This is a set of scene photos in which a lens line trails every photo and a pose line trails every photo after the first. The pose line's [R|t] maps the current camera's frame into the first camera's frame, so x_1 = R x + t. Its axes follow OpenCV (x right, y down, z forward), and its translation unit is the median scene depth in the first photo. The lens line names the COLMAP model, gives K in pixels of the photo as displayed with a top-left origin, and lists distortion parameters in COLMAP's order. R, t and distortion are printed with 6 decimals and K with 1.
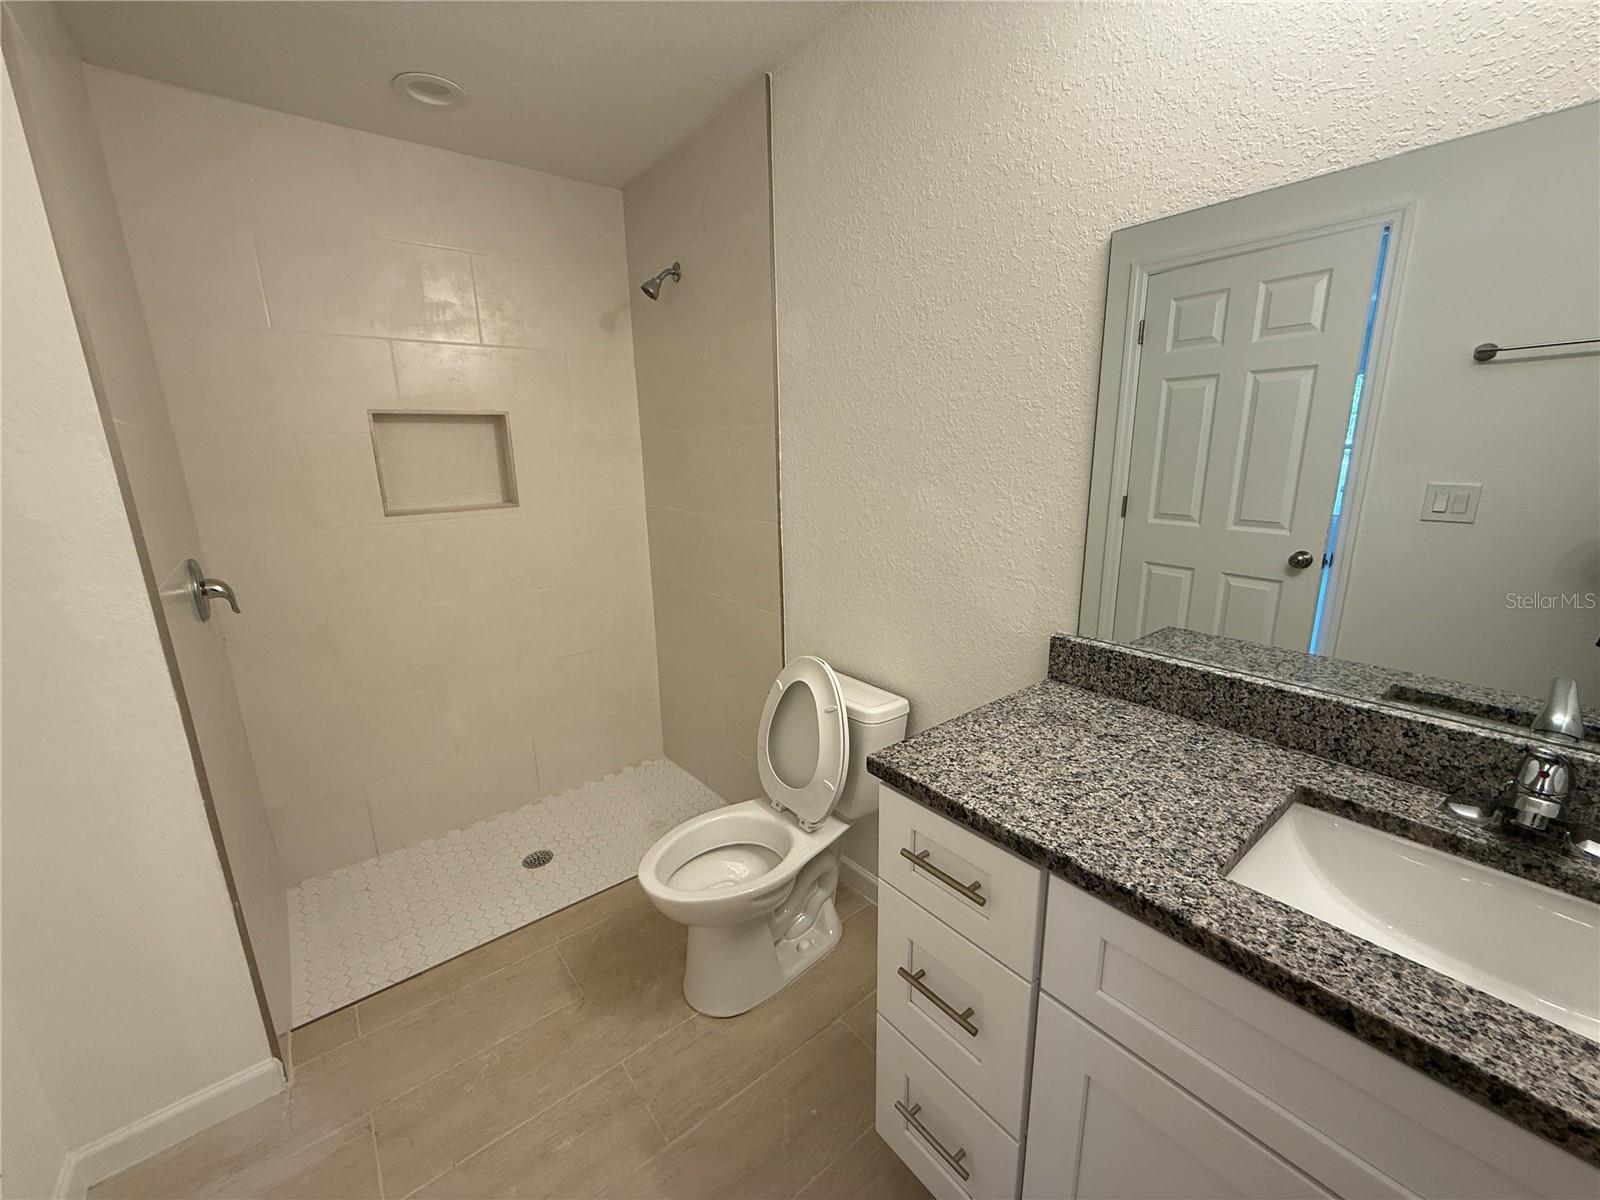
lens RADIAL K [[635.5, 0, 793.5], [0, 635.5, 602.6], [0, 0, 1]] dist [0.000800, -0.000487]
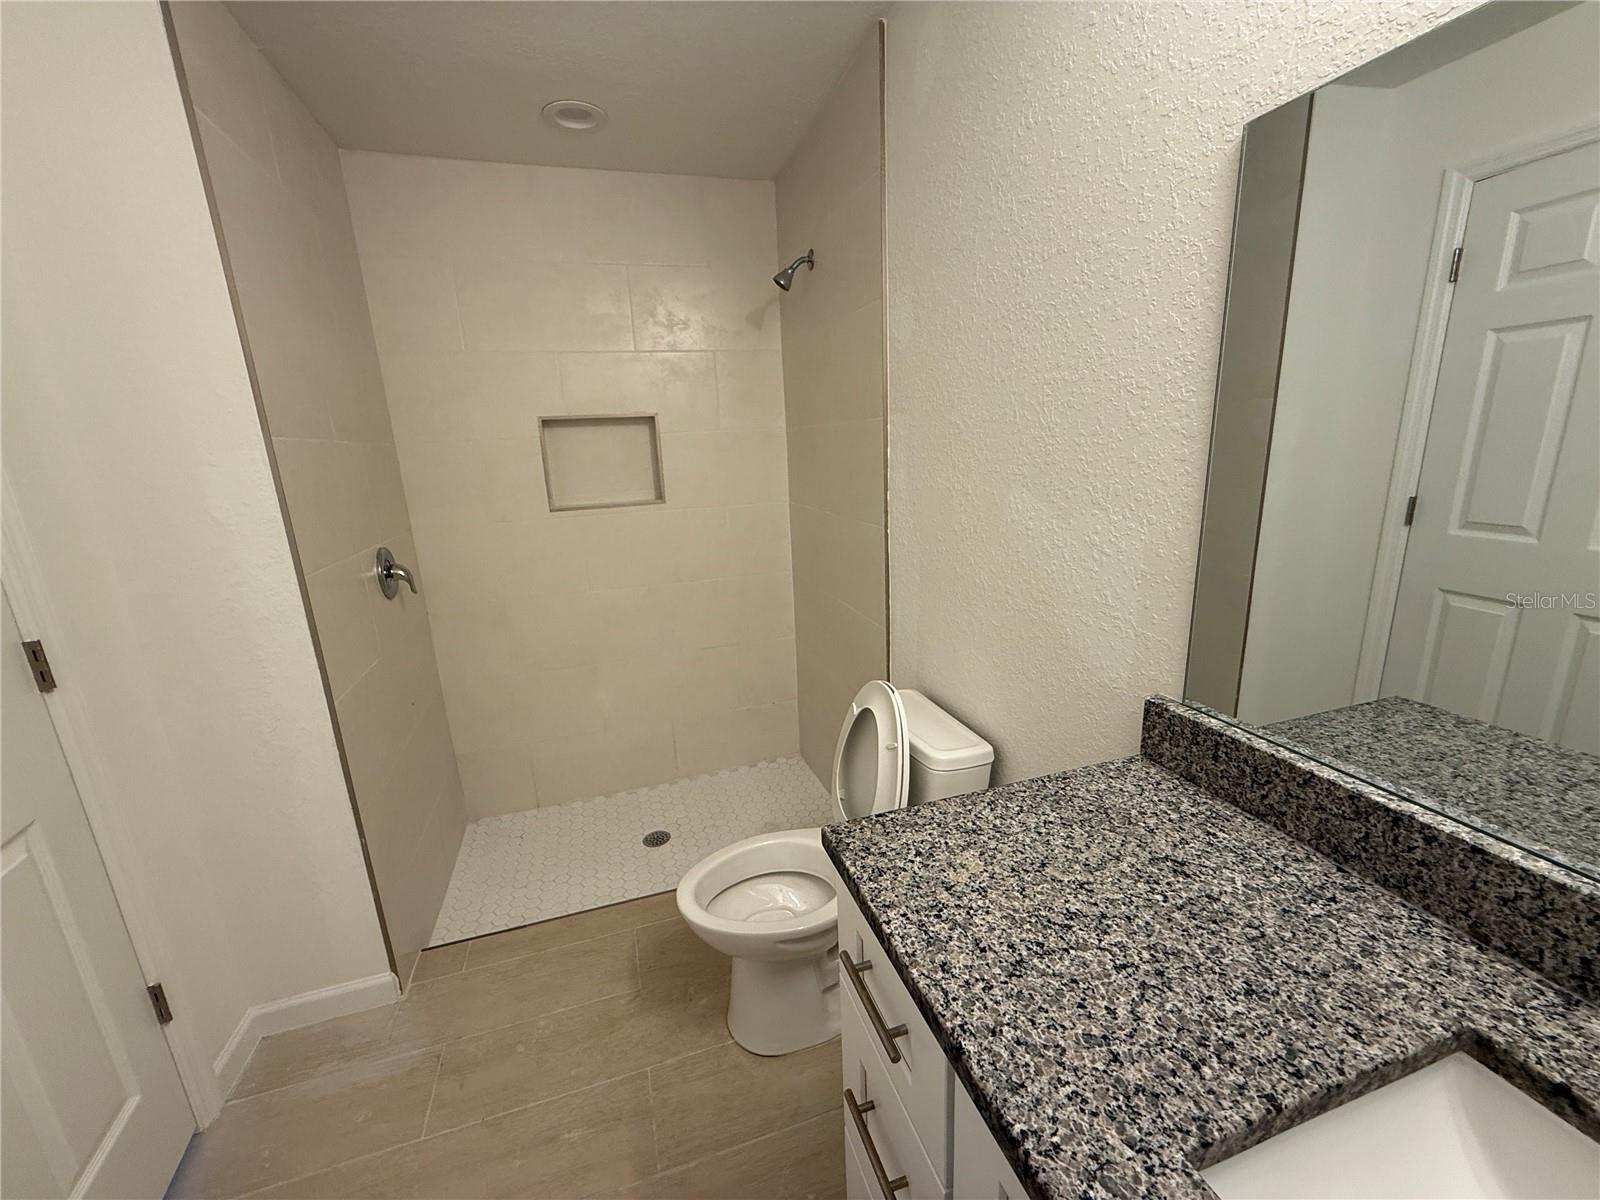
lens RADIAL K [[635.5, 0, 793.6], [0, 635.5, 602.5], [0, 0, 1]] dist [0.000800, -0.000487]
pose [[0.935112, 0.065885, -0.348174, 0.223106], [-0.060033, 0.997815, 0.027582, -0.045037], [0.349230, -0.004891, 0.937024, 0.136097]]
